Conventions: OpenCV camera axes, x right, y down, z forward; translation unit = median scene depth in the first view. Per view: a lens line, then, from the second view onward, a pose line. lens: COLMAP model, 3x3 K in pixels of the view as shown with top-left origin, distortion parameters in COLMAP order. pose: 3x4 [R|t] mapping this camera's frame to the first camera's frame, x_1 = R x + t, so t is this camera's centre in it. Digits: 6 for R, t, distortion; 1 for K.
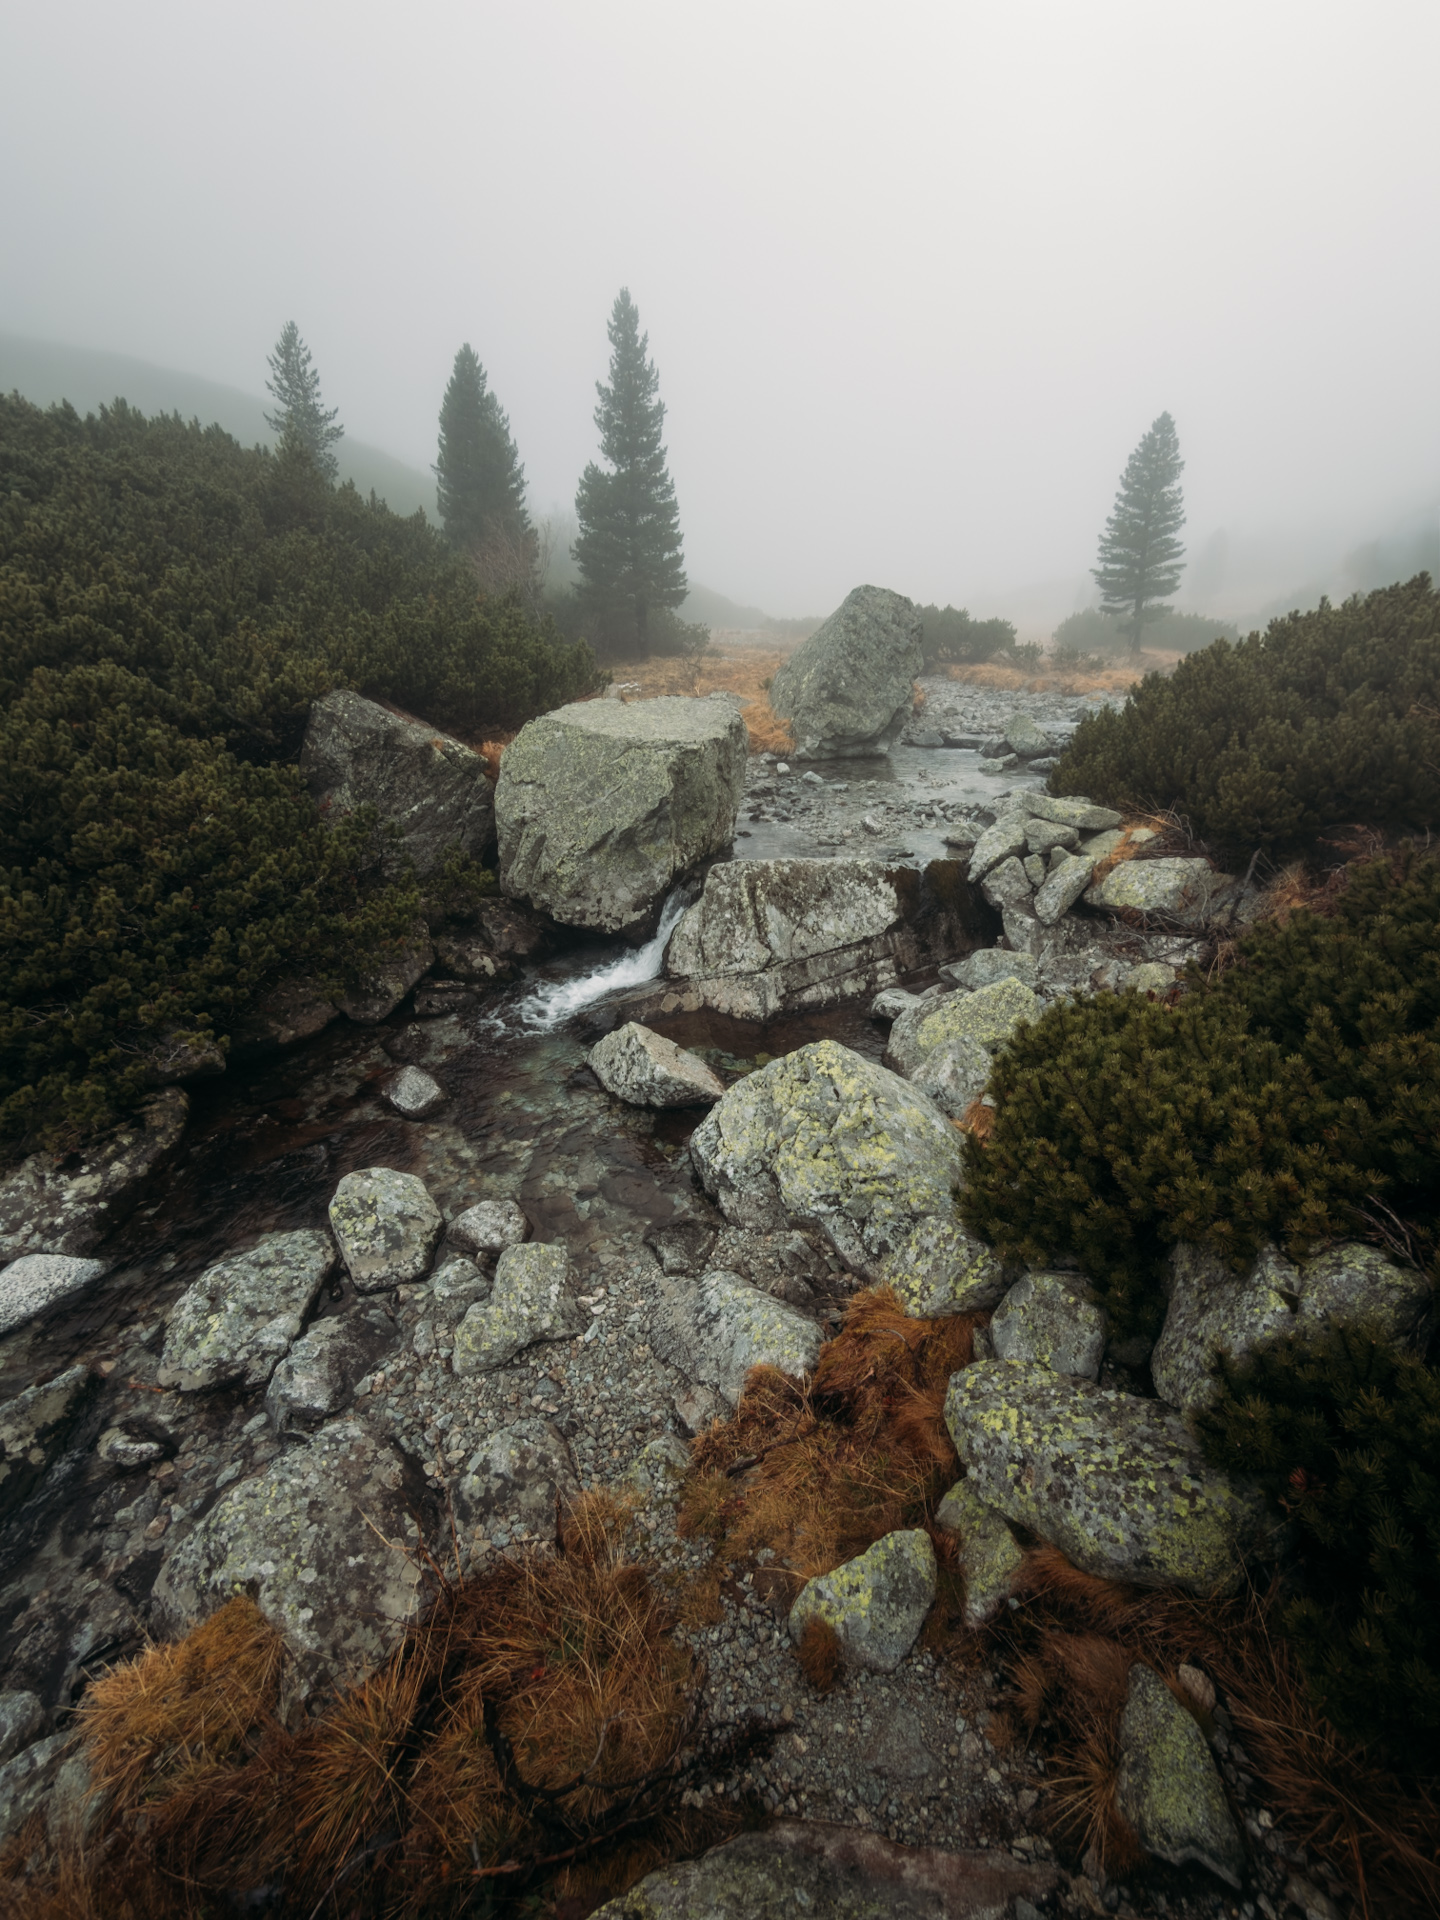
lens RADIAL K [[755.1, 0, 719.5], [0, 755.1, 959.8], [0, 0, 1]] dist [0.003526, -0.000250]
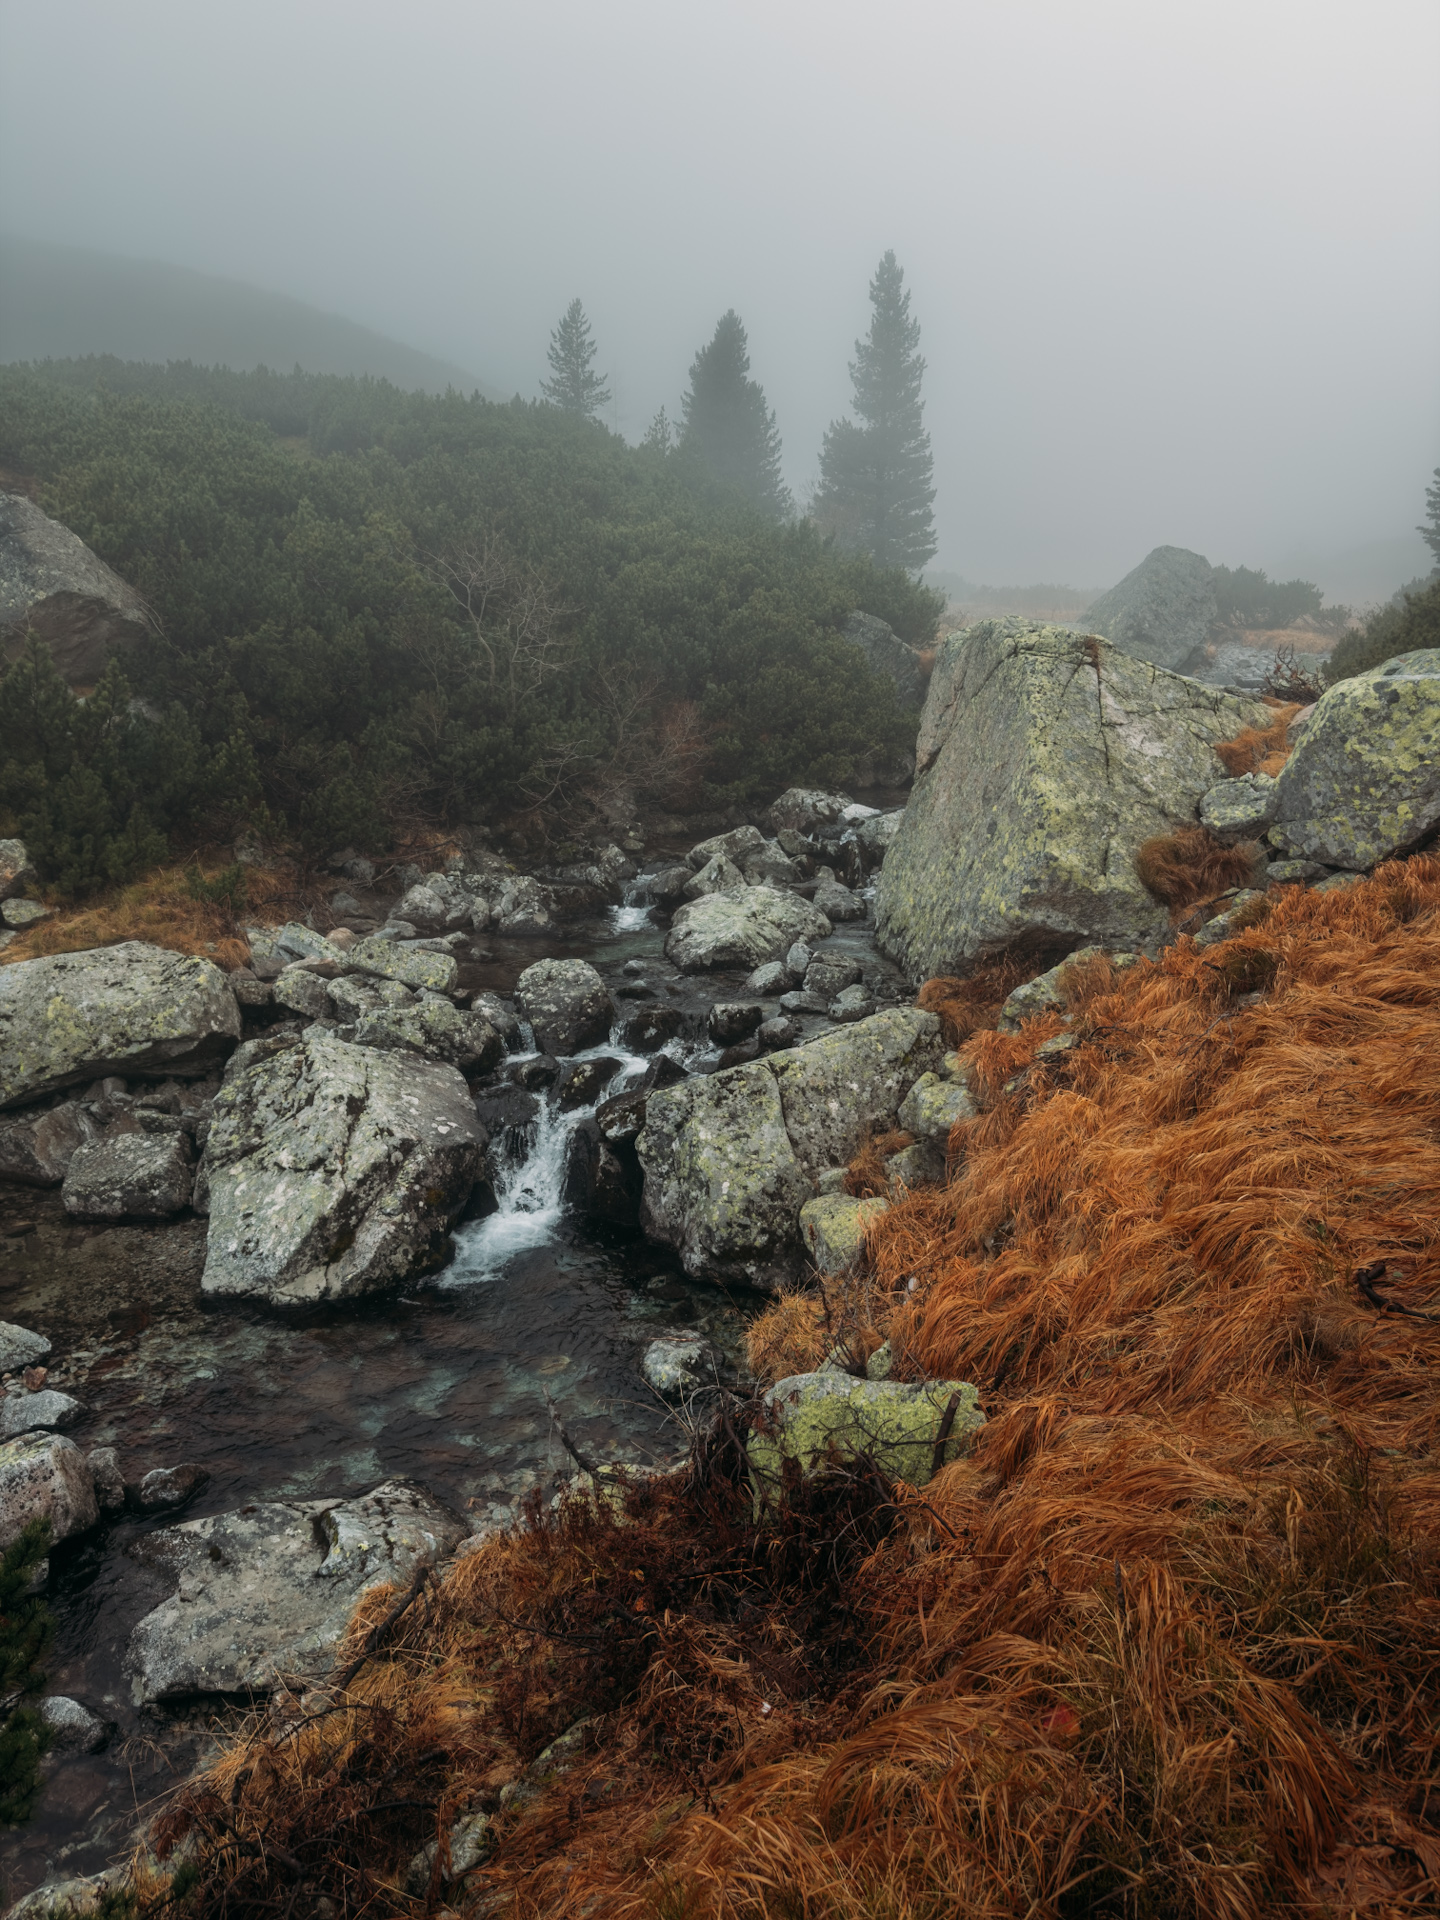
lens RADIAL K [[1320.2, 0, 708.1], [0, 1320.2, 971.6], [0, 0, 1]] dist [0.066562, -0.077371]
pose [[0.994978, 0.036705, -0.093119, -0.160844], [-0.049842, 0.988477, -0.142931, 0.264390], [0.086800, 0.146854, 0.985342, -0.543568]]
